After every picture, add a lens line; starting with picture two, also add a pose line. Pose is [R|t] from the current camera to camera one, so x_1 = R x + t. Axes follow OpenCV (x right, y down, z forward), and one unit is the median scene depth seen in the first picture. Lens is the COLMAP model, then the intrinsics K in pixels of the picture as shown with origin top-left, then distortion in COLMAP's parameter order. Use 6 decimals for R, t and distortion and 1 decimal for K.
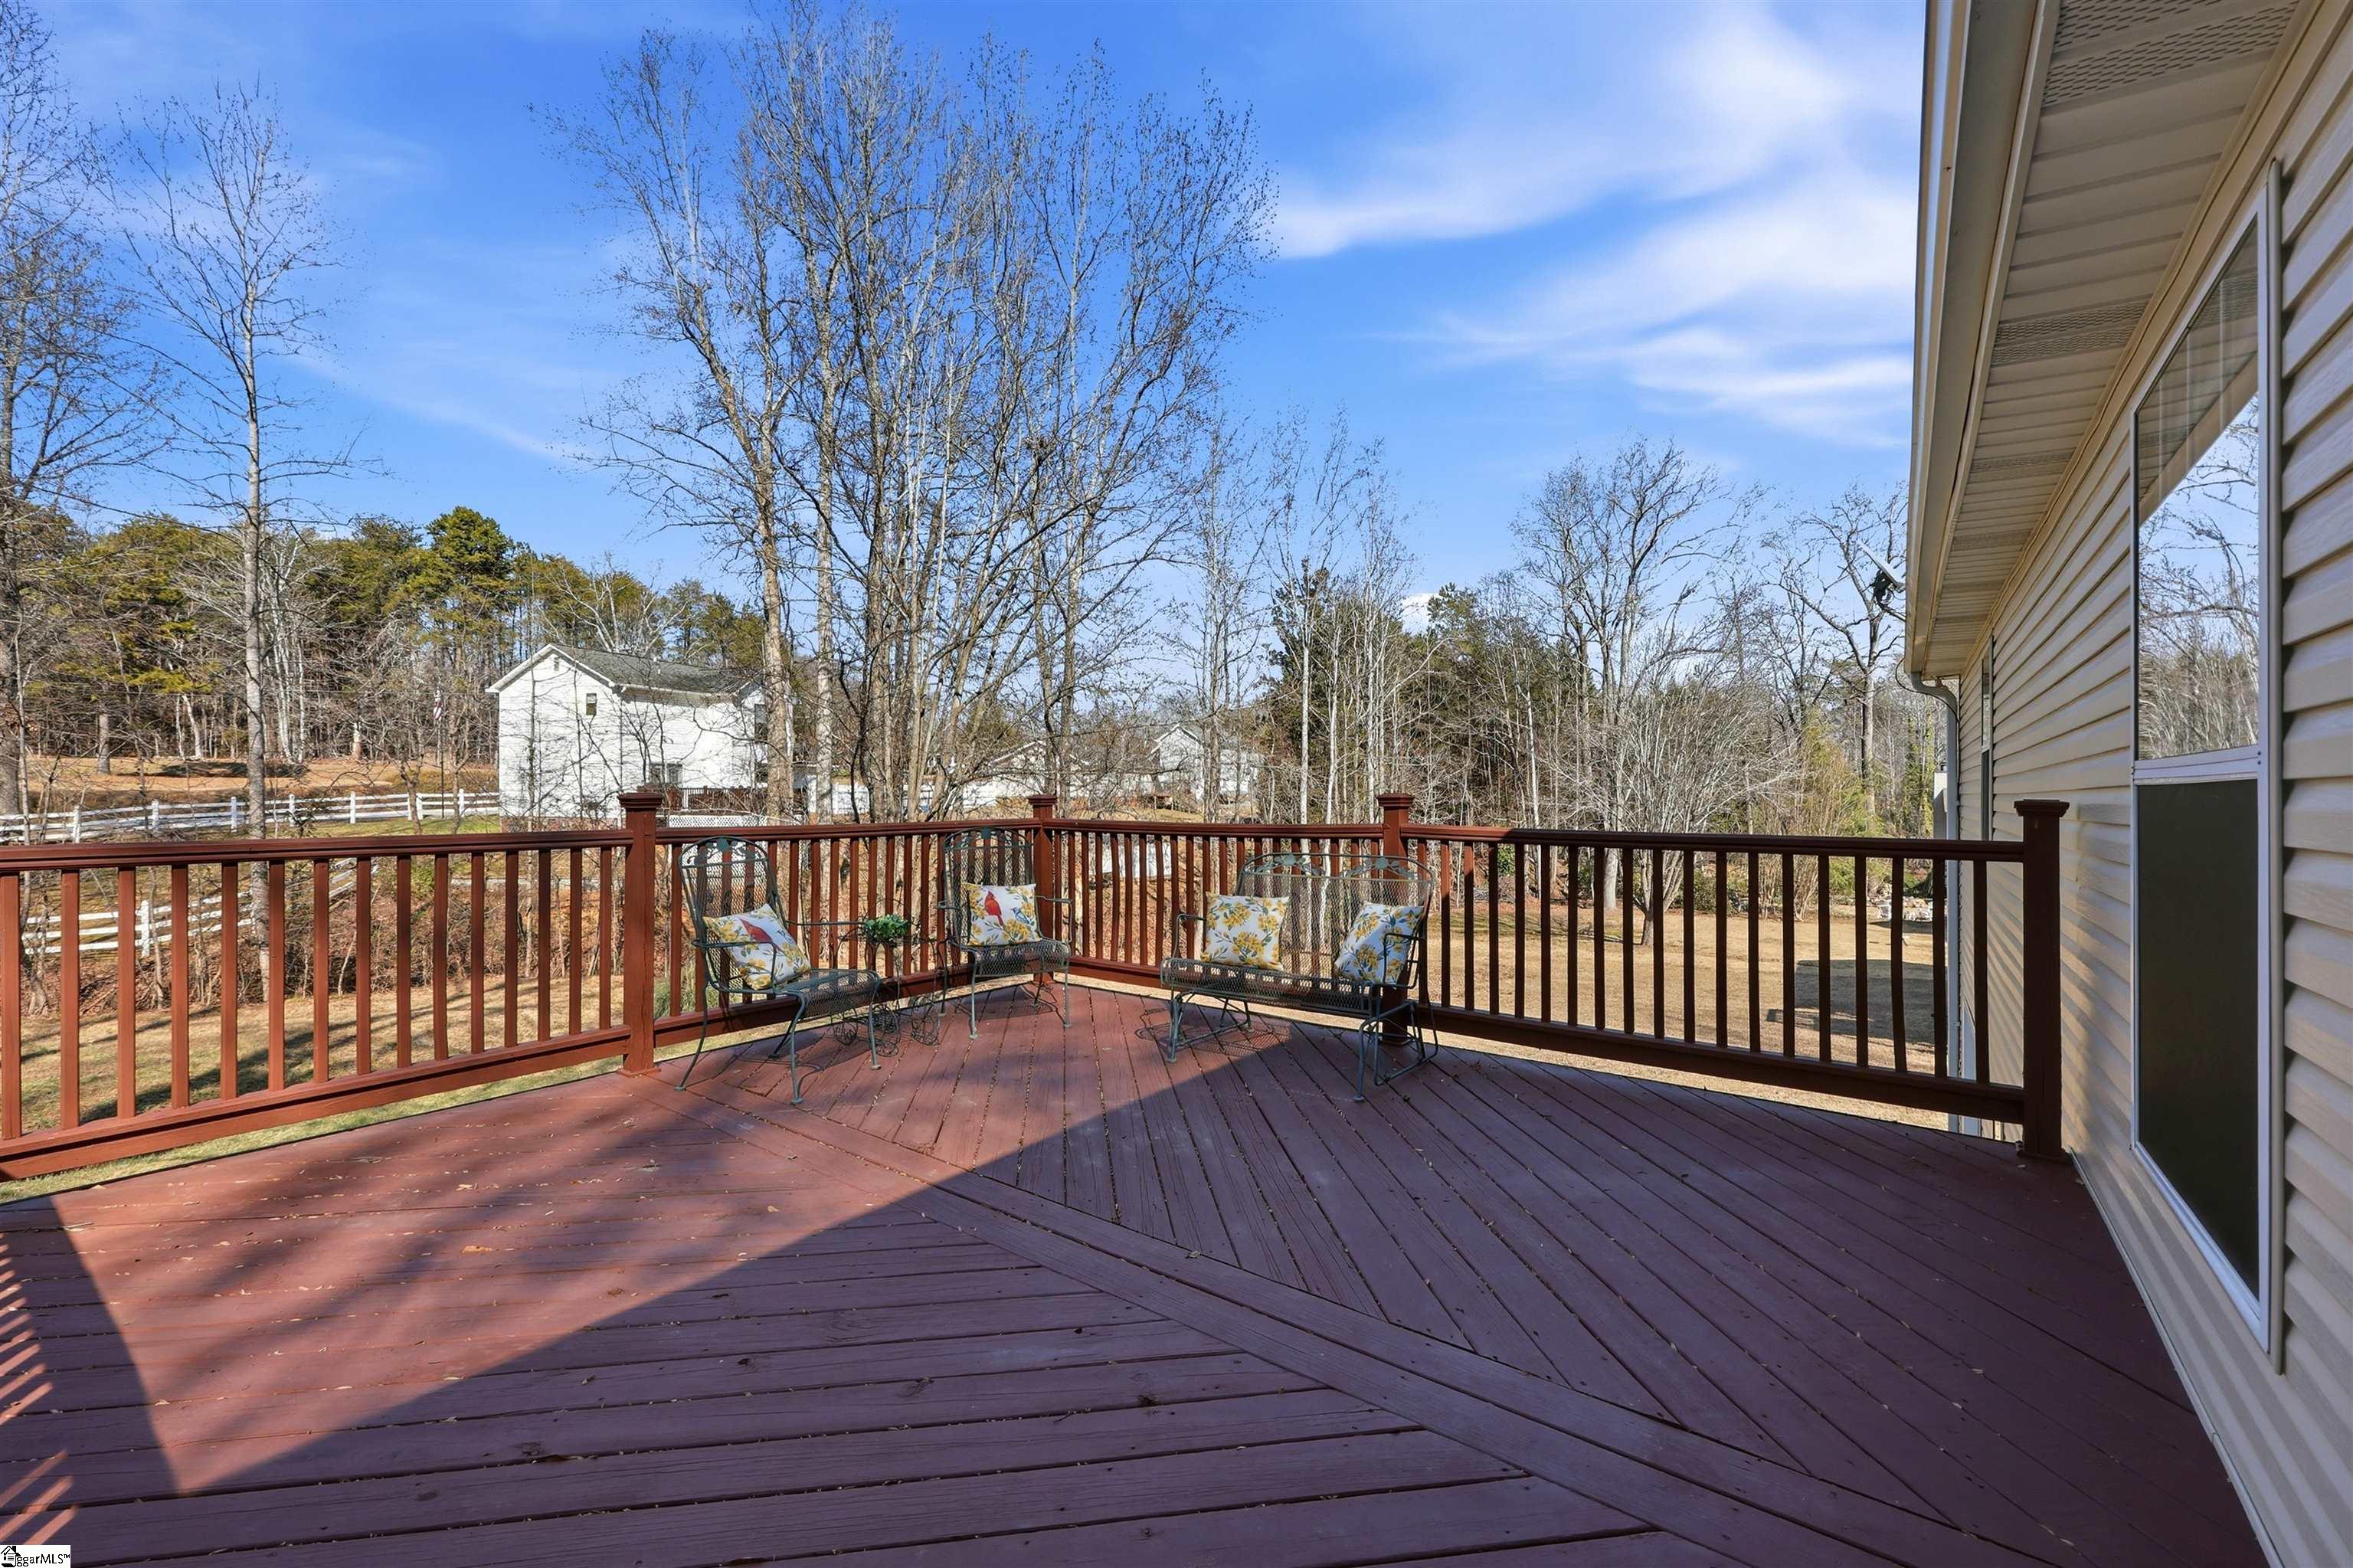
lens RADIAL K [[965.2, 0, 1179.8], [0, 965.2, 790.1], [0, 0, 1]] dist [0.001027, 0.000463]
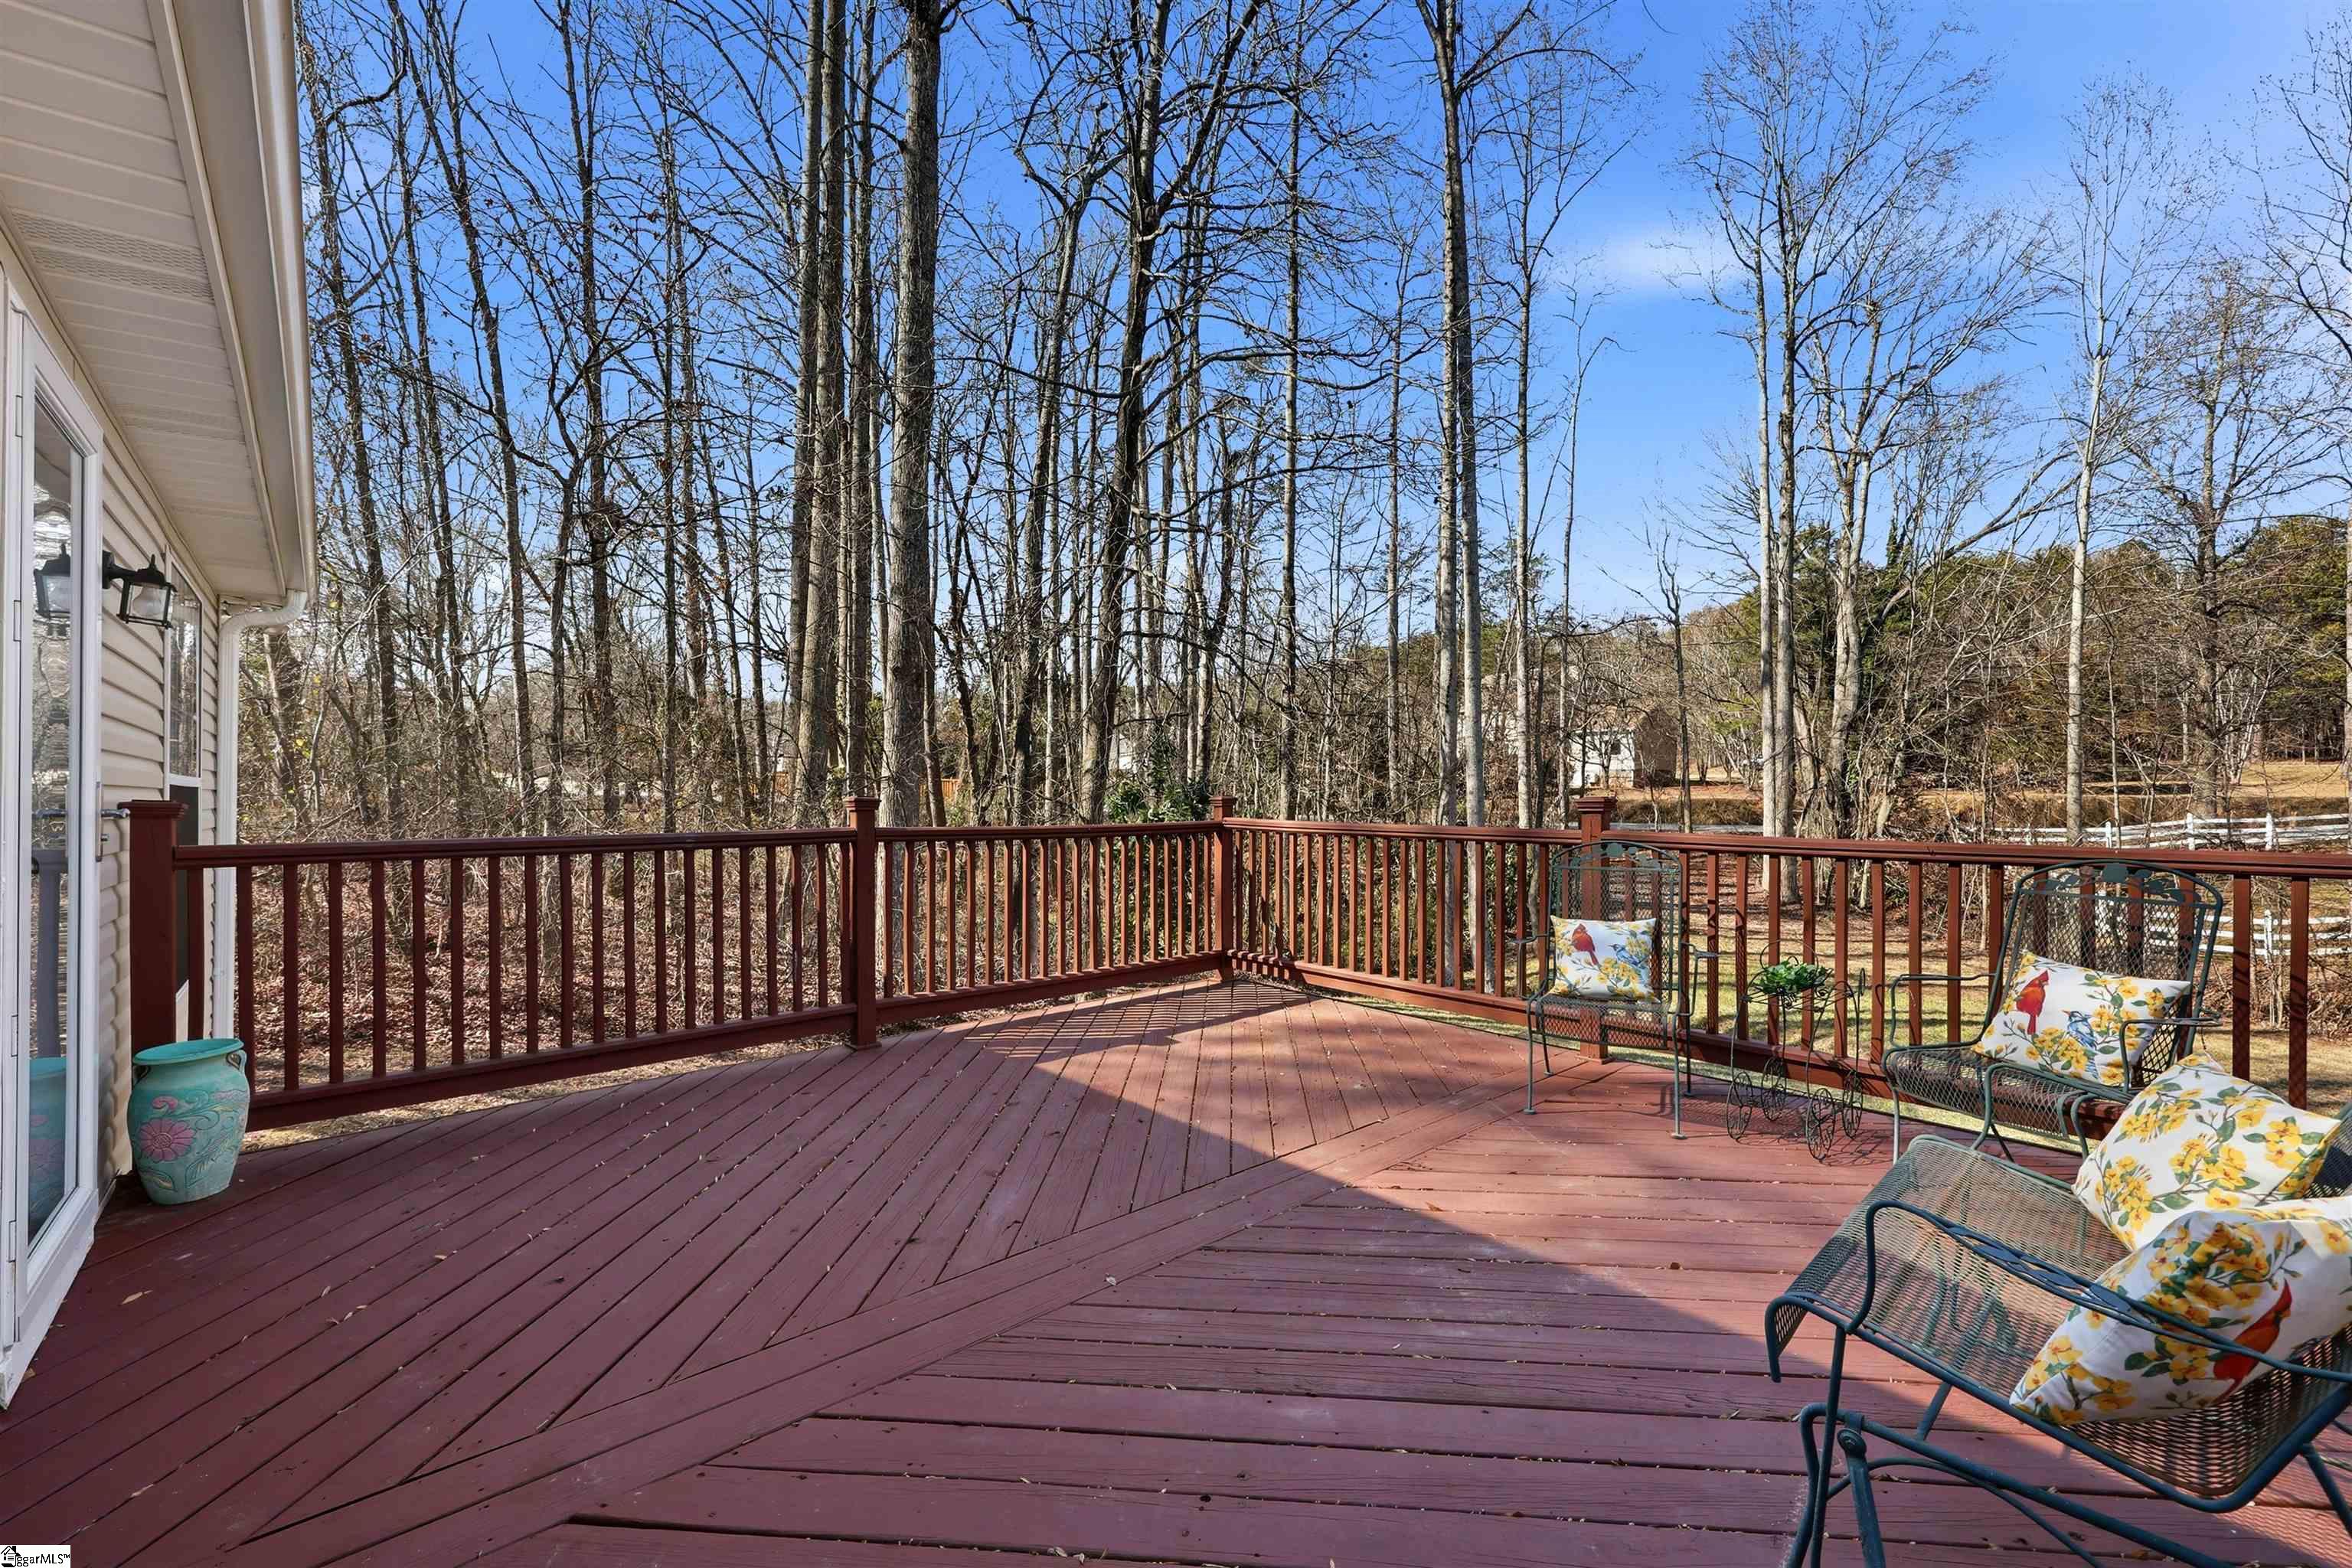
lens RADIAL K [[964.8, 0, 1179.3], [0, 964.8, 790.1], [0, 0, 1]] dist [0.001027, 0.000463]
pose [[-0.201637, -0.005900, -0.979443, 0.058055], [-0.001244, 0.999983, -0.005767, 0.000639], [0.979460, 0.000056, -0.201640, 0.079274]]
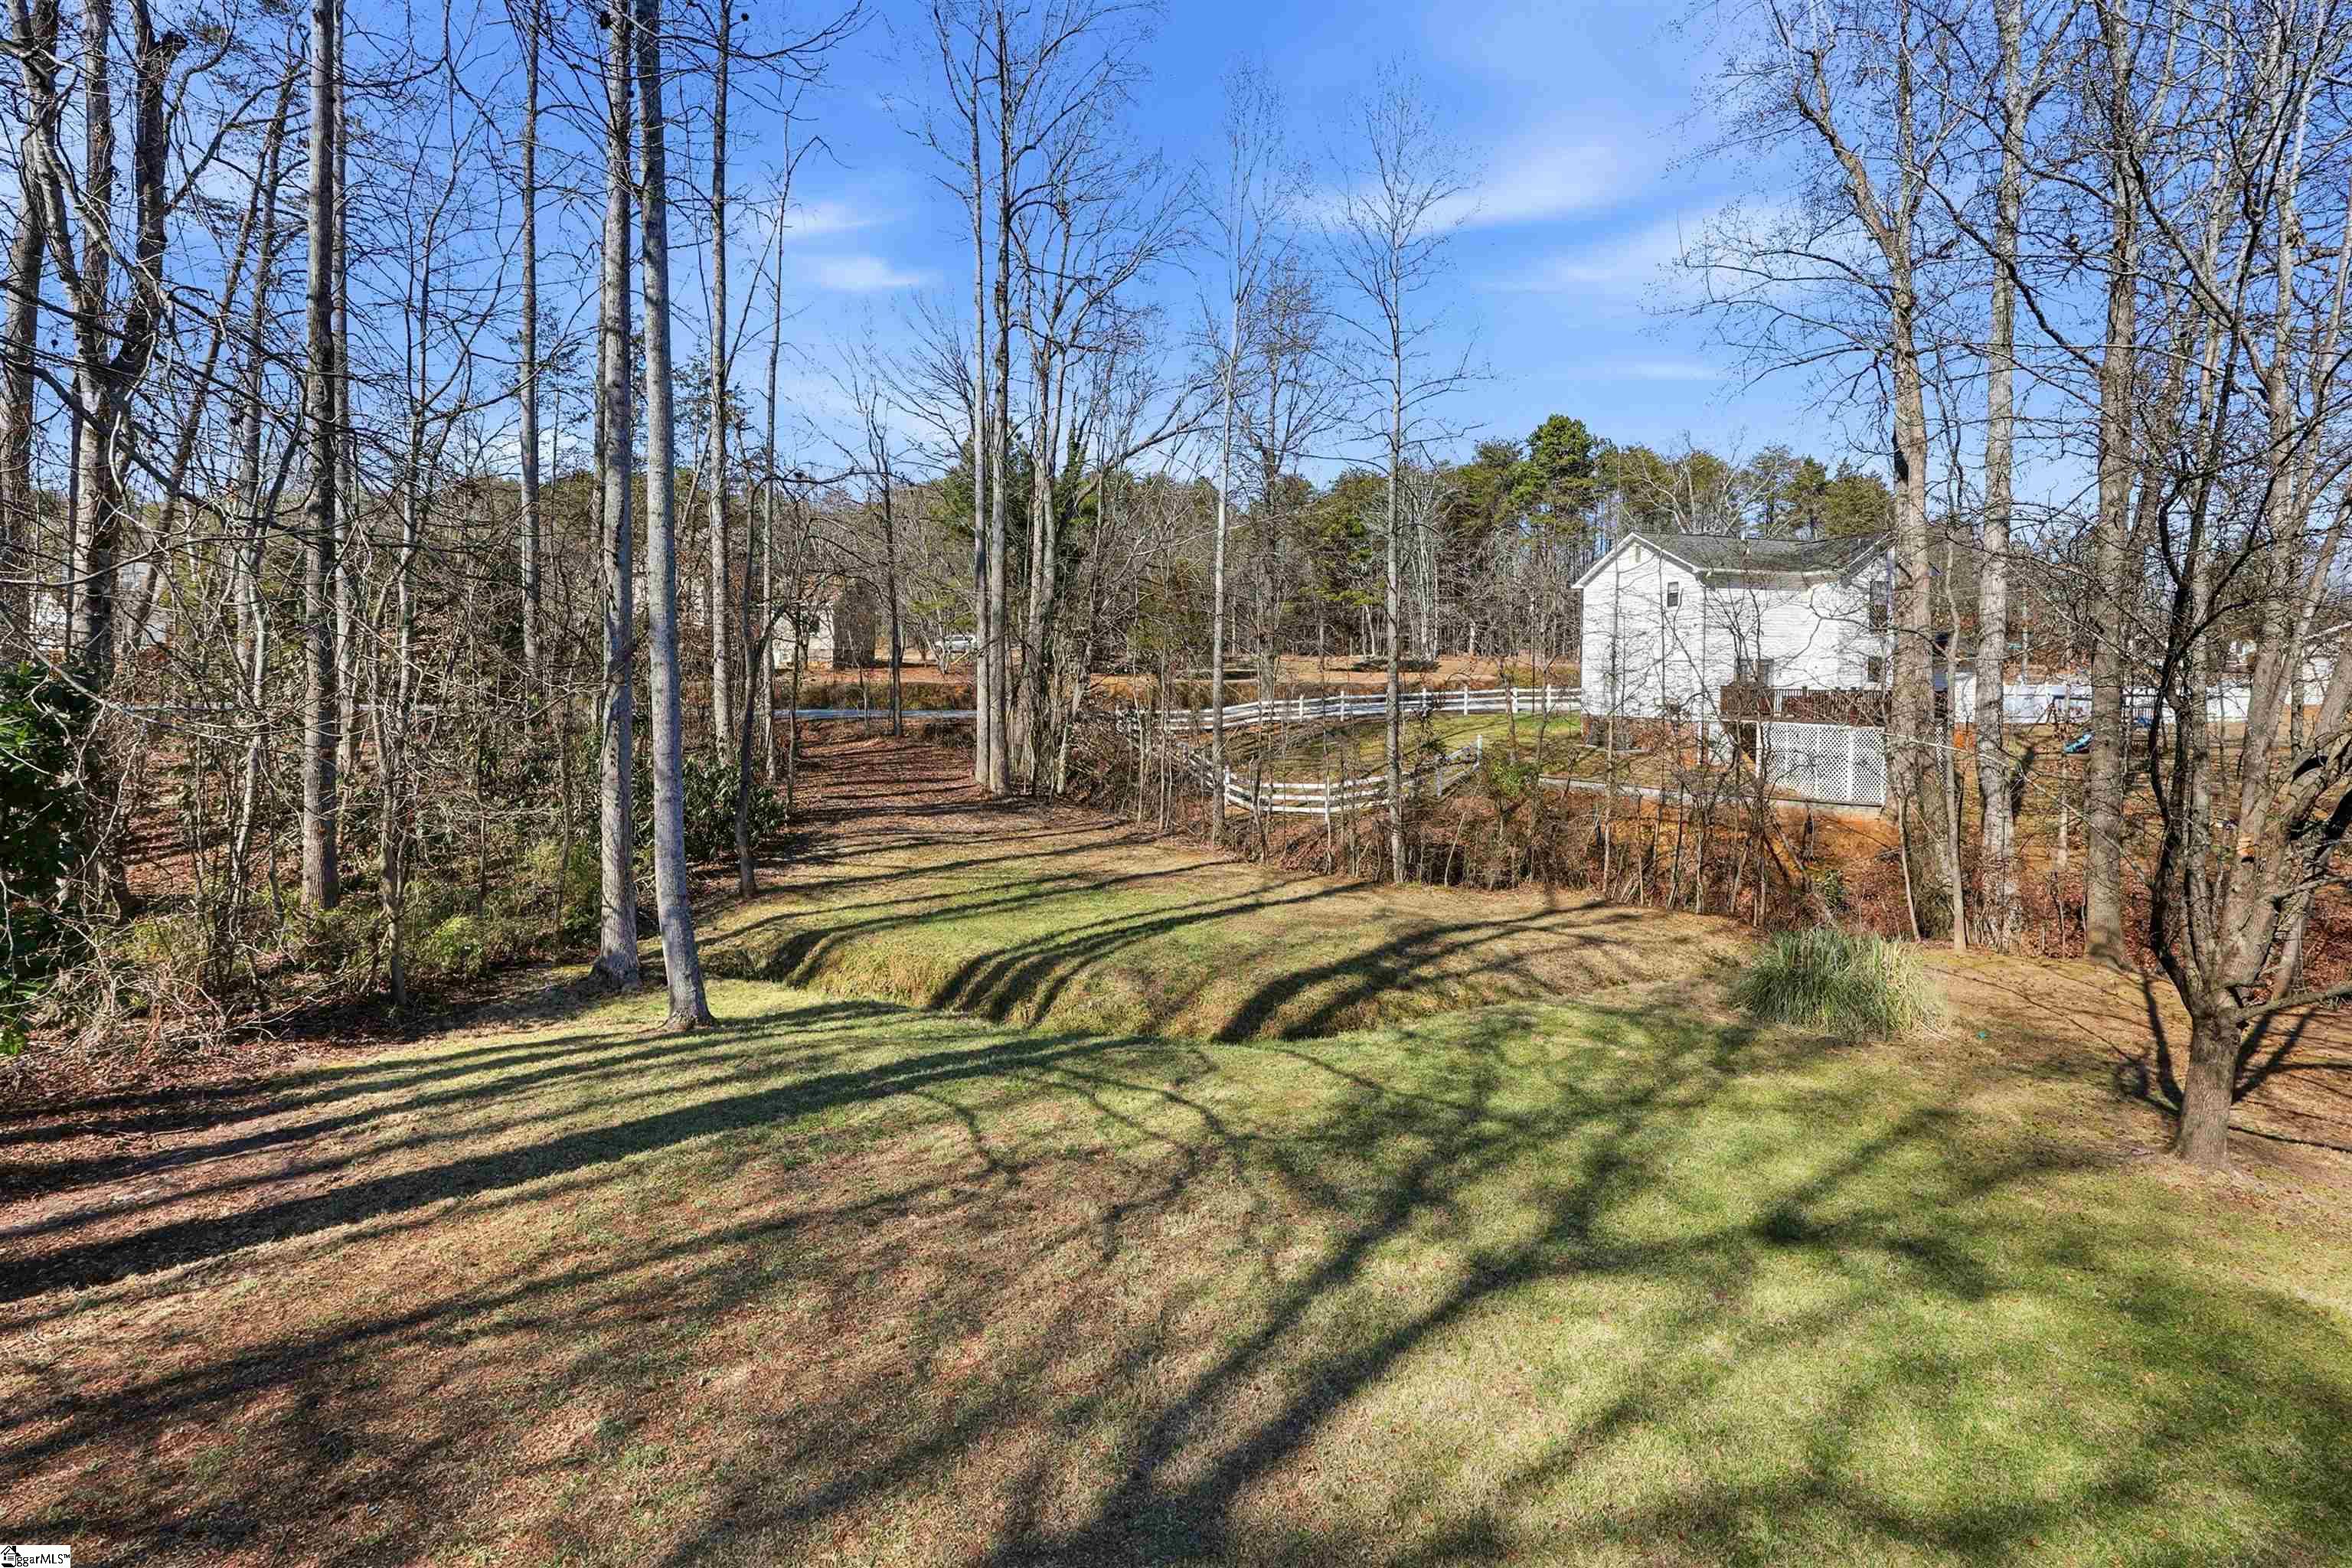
lens RADIAL K [[1018.6, 0, 1173.6], [0, 1018.6, 714.5], [0, 0, 1]] dist [-0.026391, 0.000139]
pose [[0.545998, 0.036489, -0.836991, -0.063399], [-0.009889, 0.999262, 0.037112, -0.006482], [0.837728, -0.011986, 0.545956, 0.084679]]
